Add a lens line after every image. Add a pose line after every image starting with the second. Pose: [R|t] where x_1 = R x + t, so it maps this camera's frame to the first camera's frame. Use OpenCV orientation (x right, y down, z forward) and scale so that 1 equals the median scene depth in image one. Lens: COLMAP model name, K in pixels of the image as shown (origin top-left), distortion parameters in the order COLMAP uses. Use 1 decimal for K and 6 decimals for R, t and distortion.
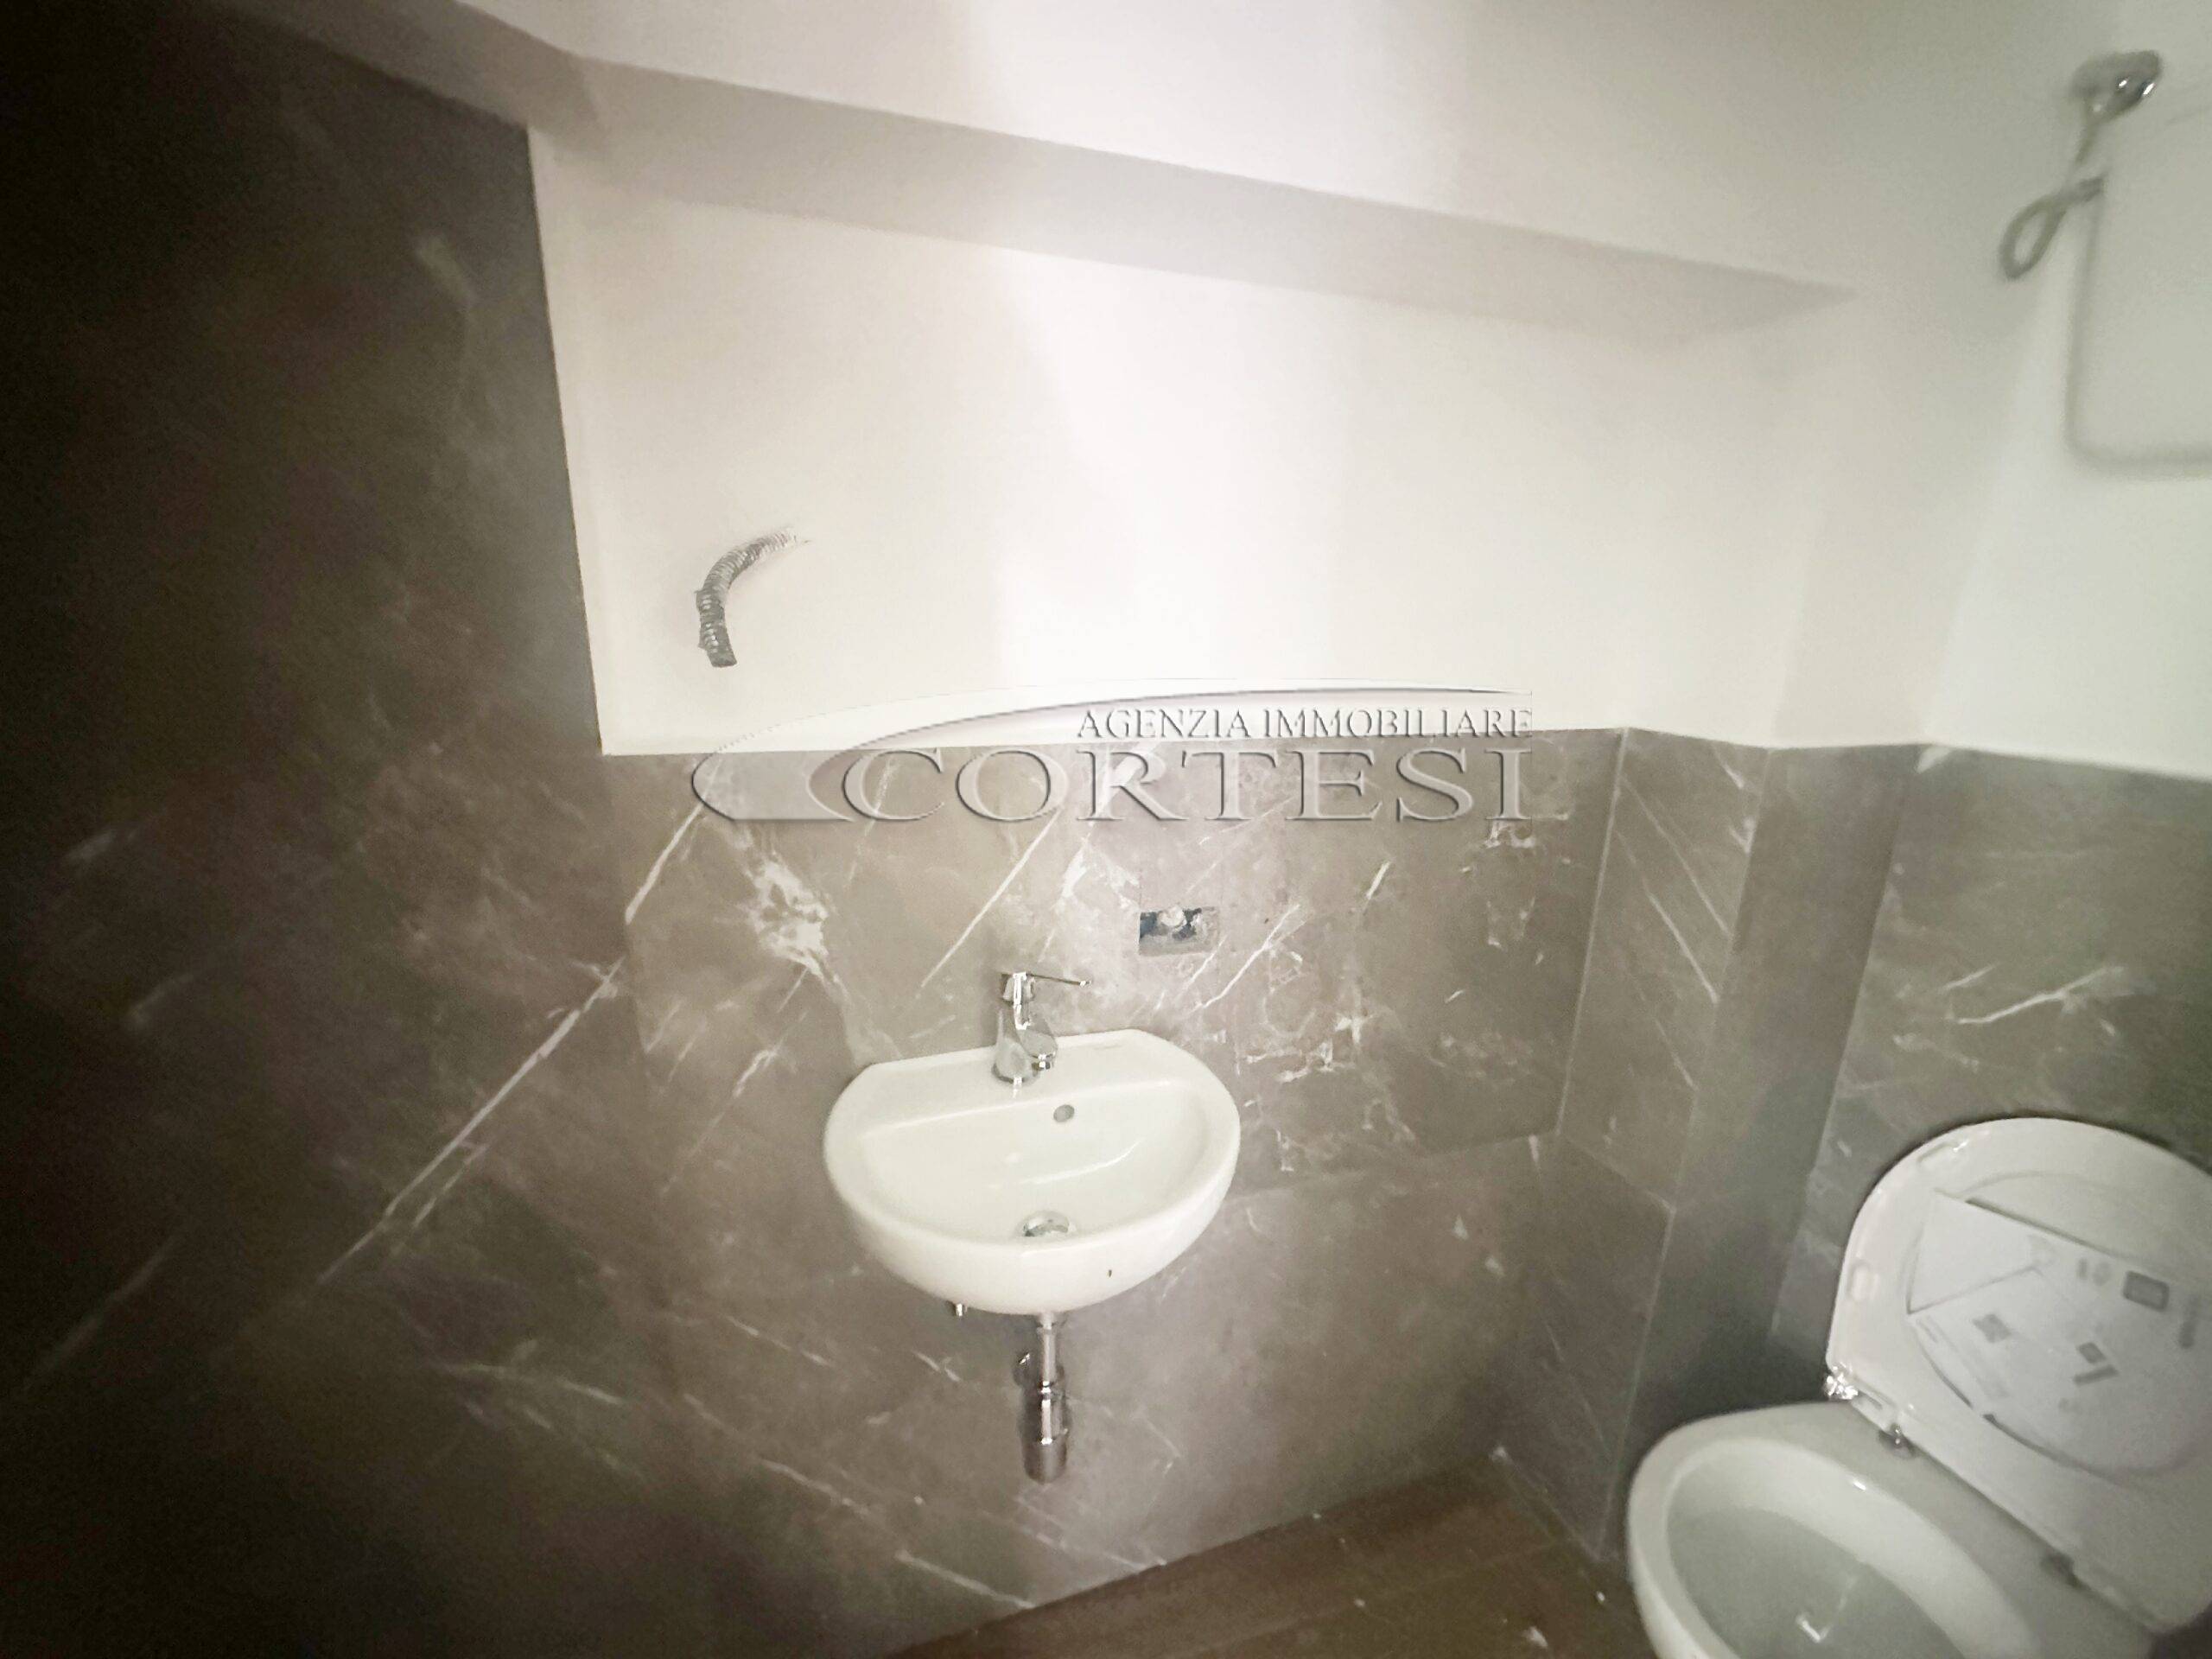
lens RADIAL K [[892.2, 0, 1104.4], [0, 892.2, 826.6], [0, 0, 1]] dist [-0.003326, 0.000362]
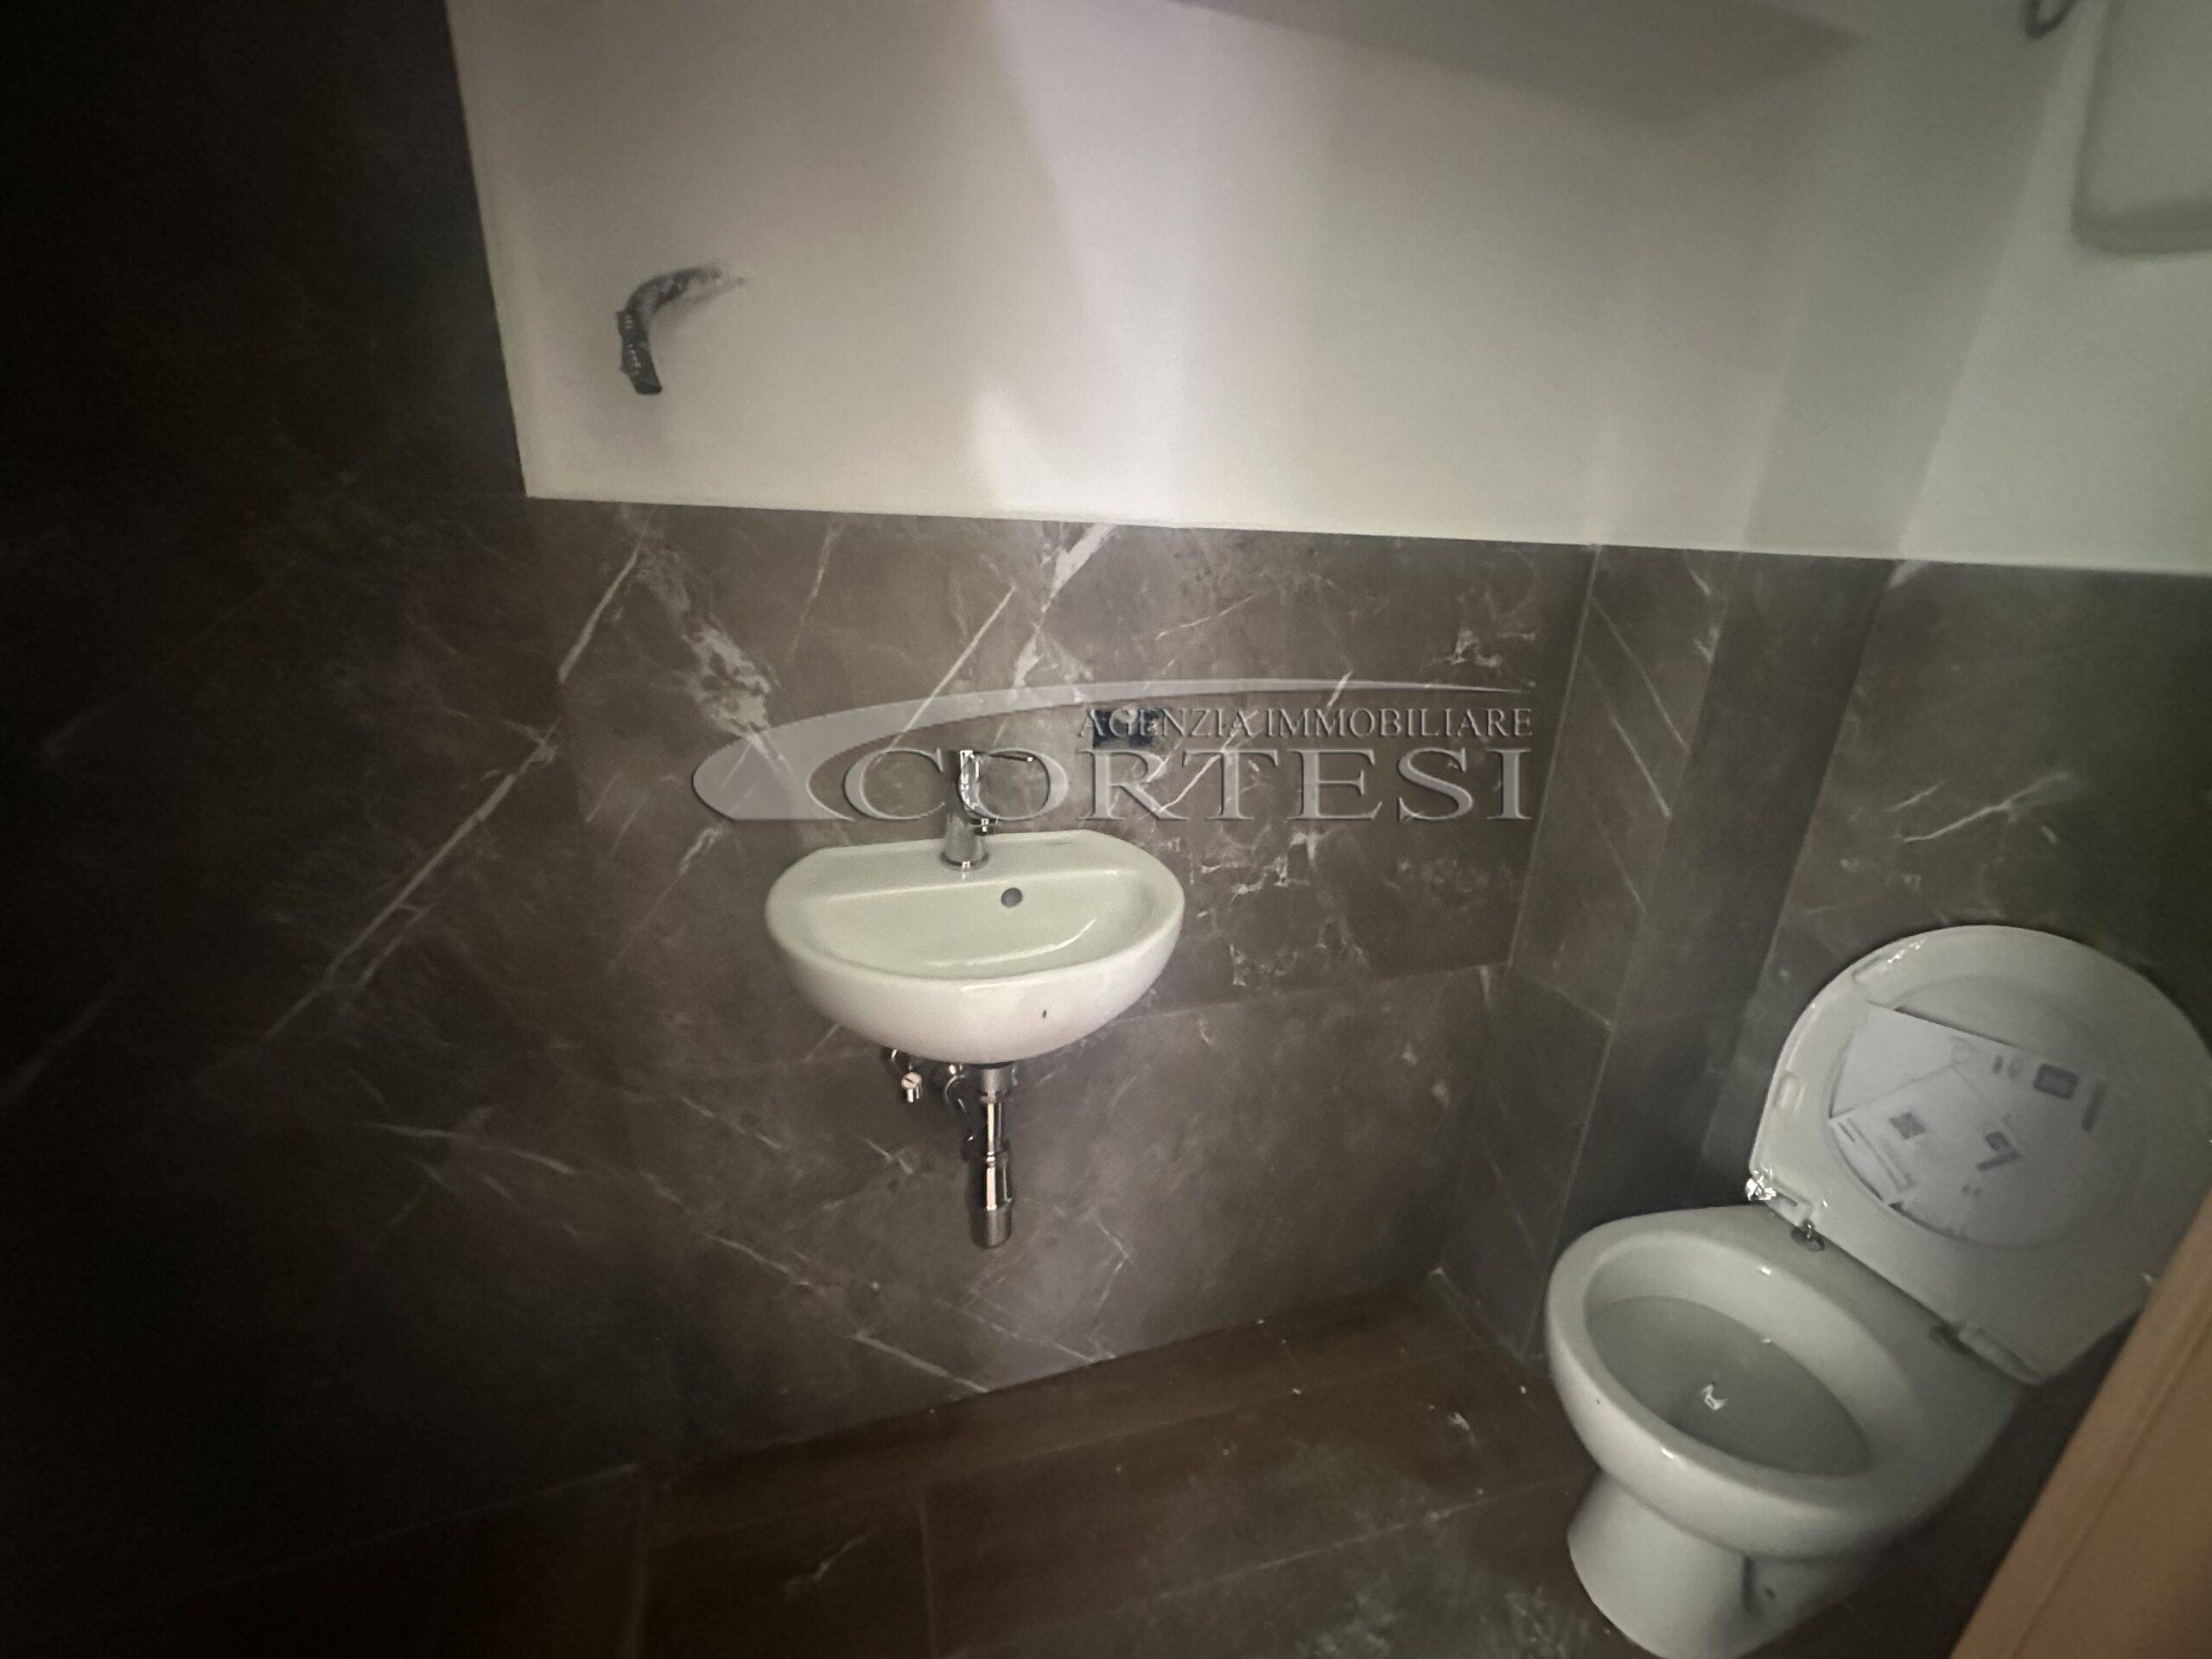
lens RADIAL K [[892.2, 0, 1106.6], [0, 892.2, 834.3], [0, 0, 1]] dist [-0.003326, 0.000362]
pose [[0.999765, 0.017133, 0.013247, 0.043673], [-0.018237, 0.995930, 0.088268, 0.149164], [-0.011680, -0.088489, 0.996009, 0.005508]]
